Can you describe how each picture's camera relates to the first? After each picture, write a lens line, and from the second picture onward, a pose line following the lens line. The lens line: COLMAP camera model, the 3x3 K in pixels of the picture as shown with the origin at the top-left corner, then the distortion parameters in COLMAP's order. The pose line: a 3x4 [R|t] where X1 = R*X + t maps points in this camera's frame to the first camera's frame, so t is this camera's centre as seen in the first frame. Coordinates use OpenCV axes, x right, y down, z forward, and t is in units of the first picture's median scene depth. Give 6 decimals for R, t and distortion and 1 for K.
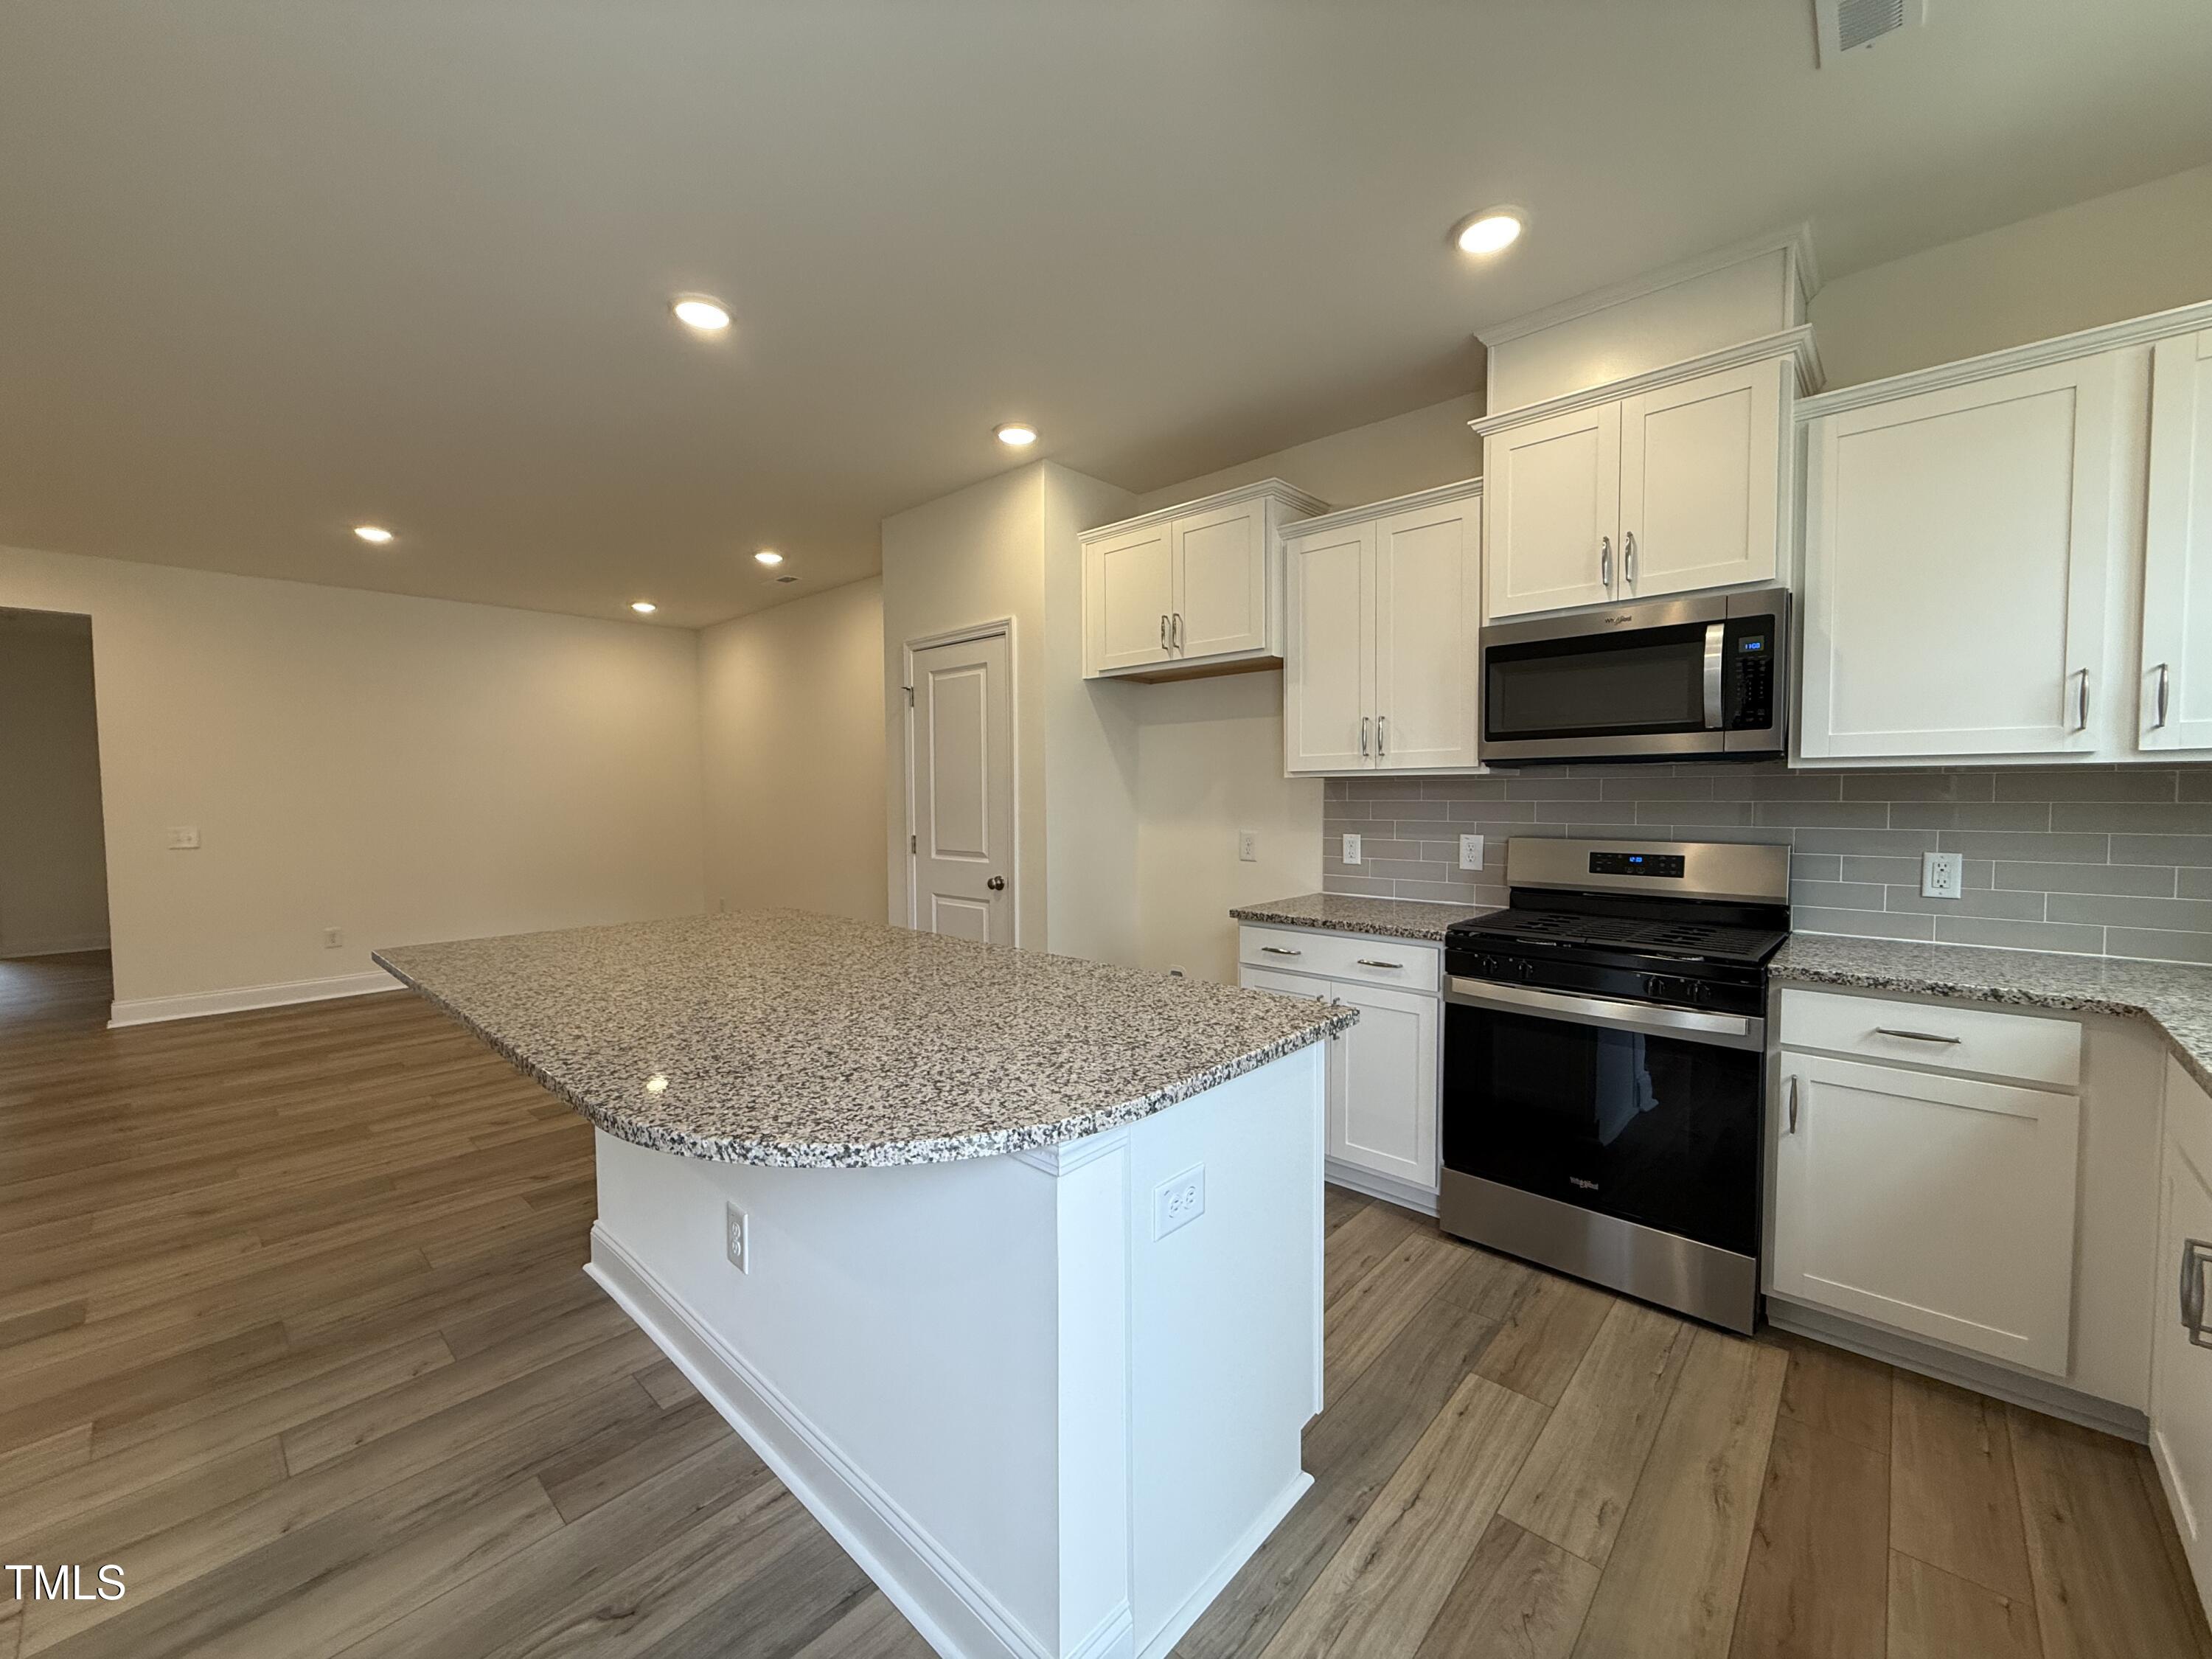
lens RADIAL K [[881.0, 0, 1101.2], [0, 881.0, 826.4], [0, 0, 1]] dist [0.000278, 0.000227]
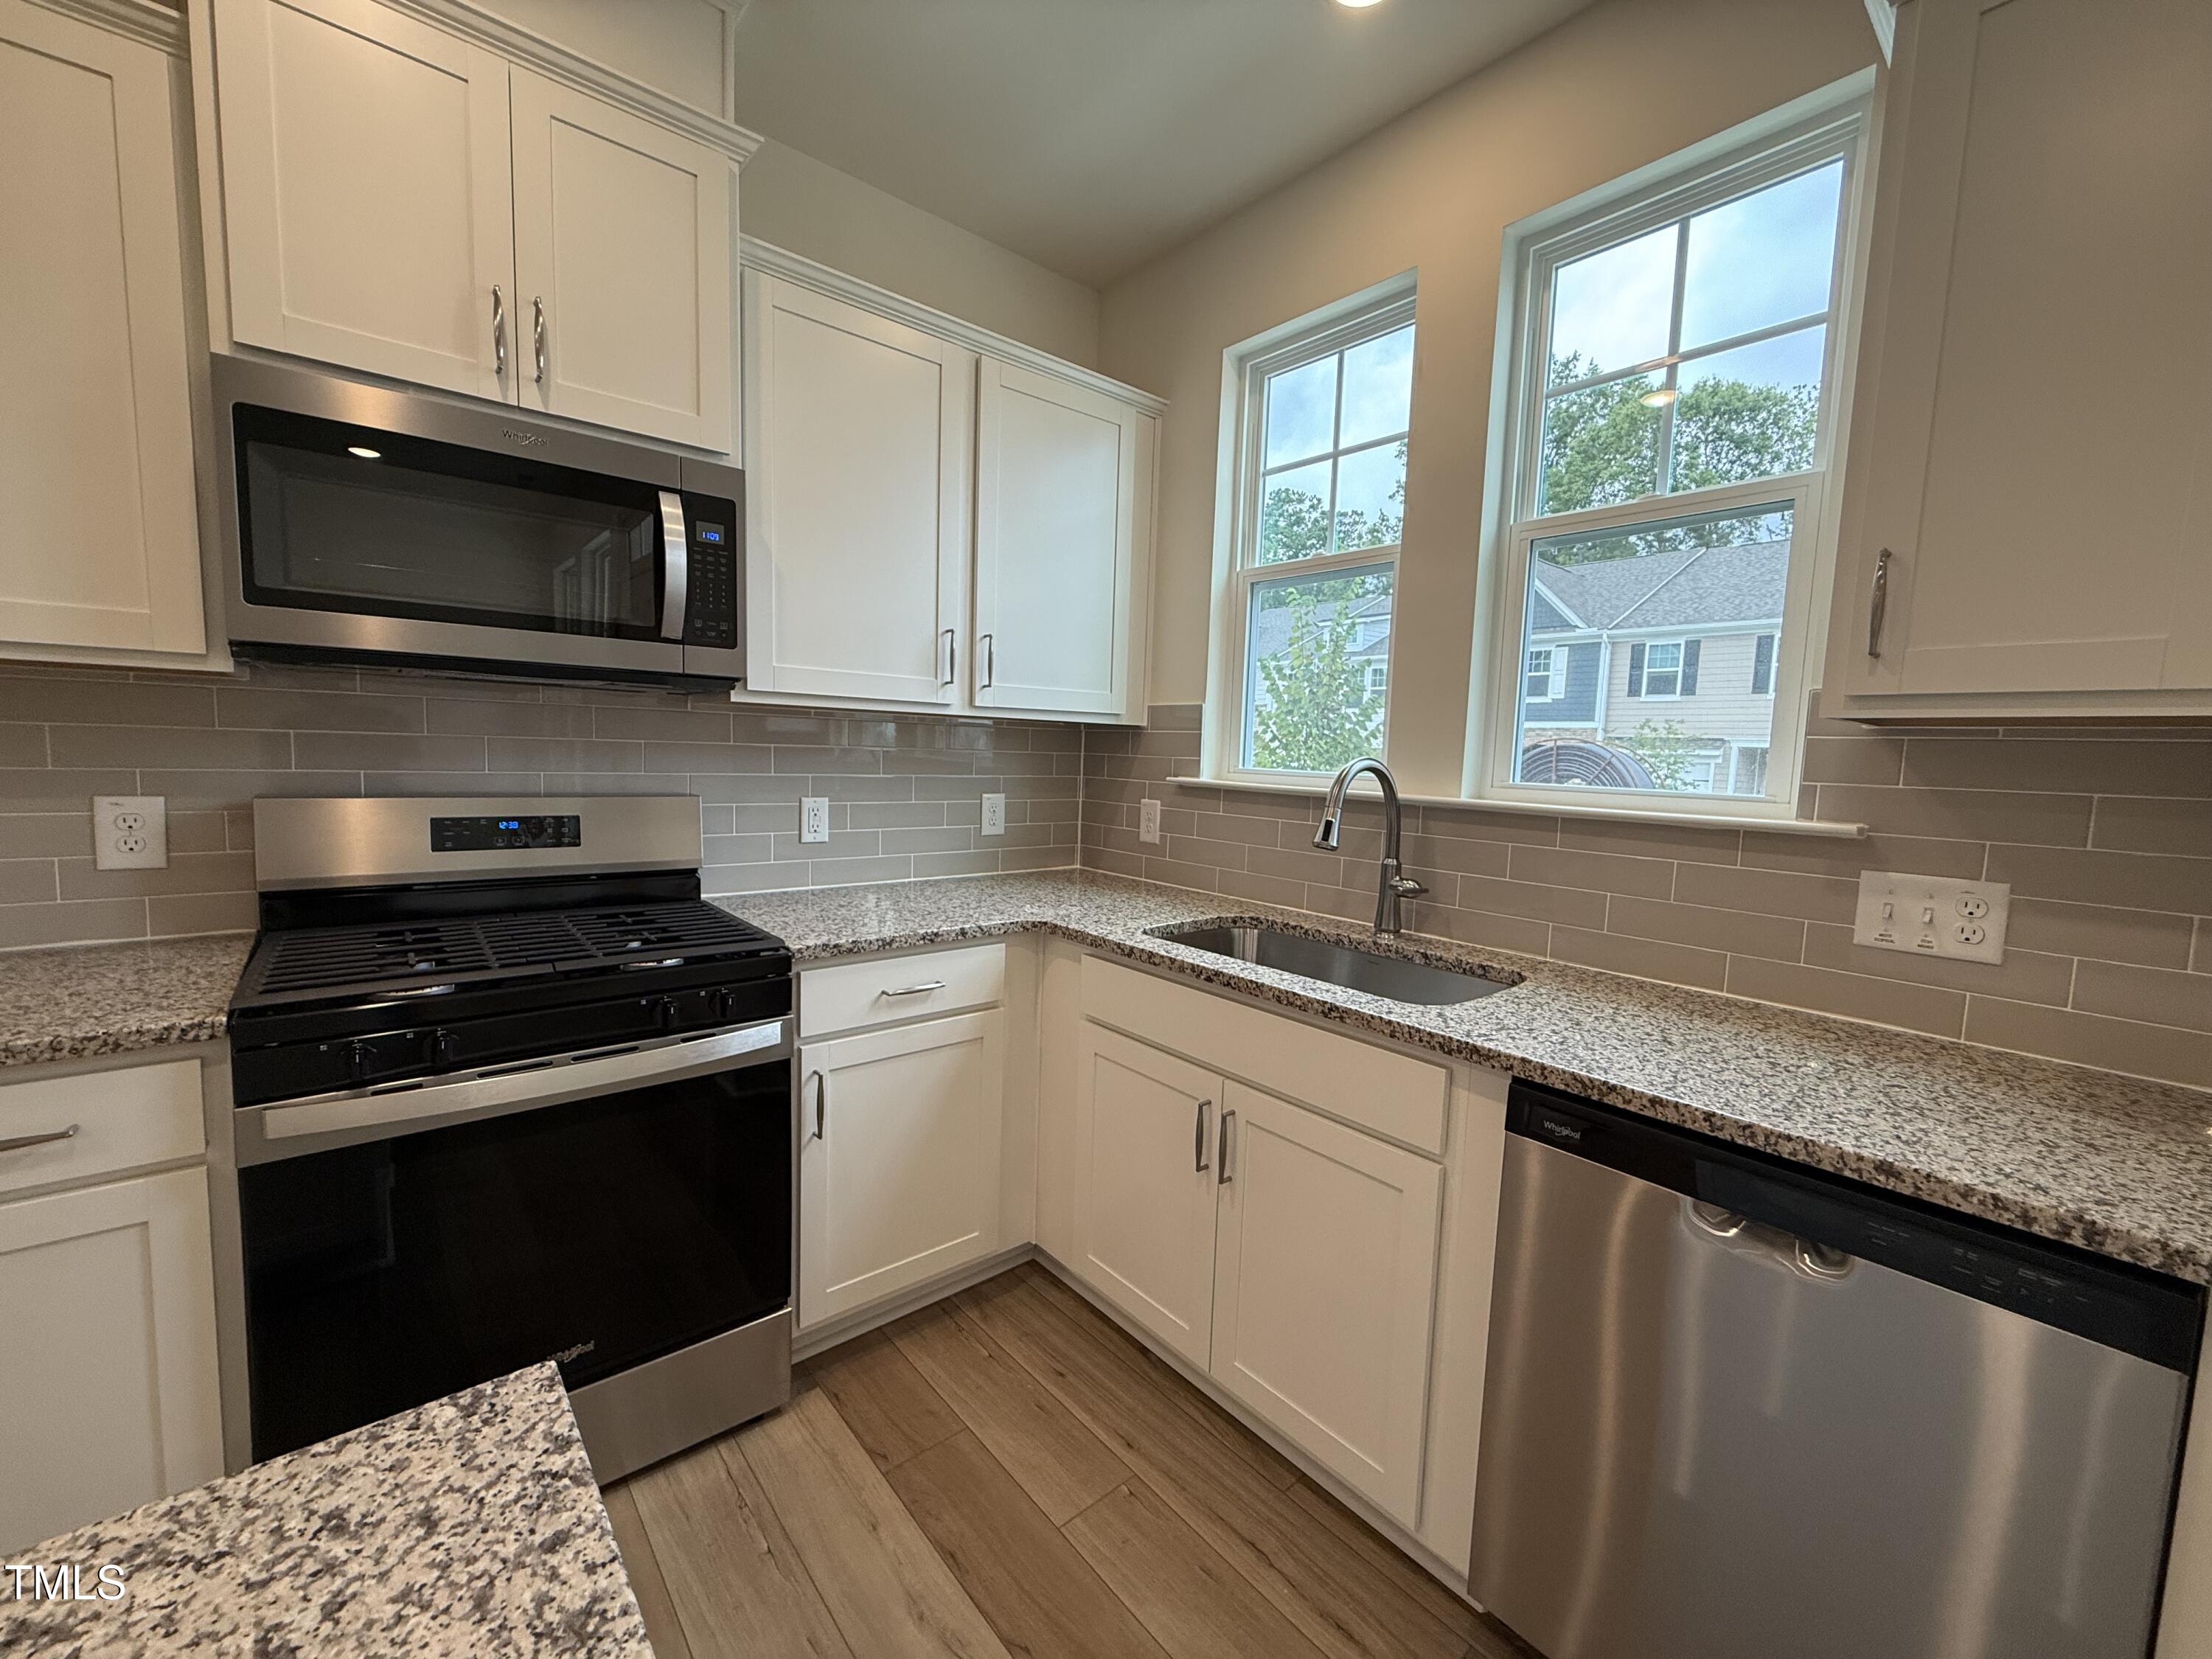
lens RADIAL K [[881.0, 0, 1116.6], [0, 881.0, 834.6], [0, 0, 1]] dist [0.000278, 0.000227]
pose [[0.126227, -0.081546, 0.988644, 0.011480], [0.007543, 0.996666, 0.081245, -0.006883], [-0.991973, -0.002798, 0.126422, 0.553170]]
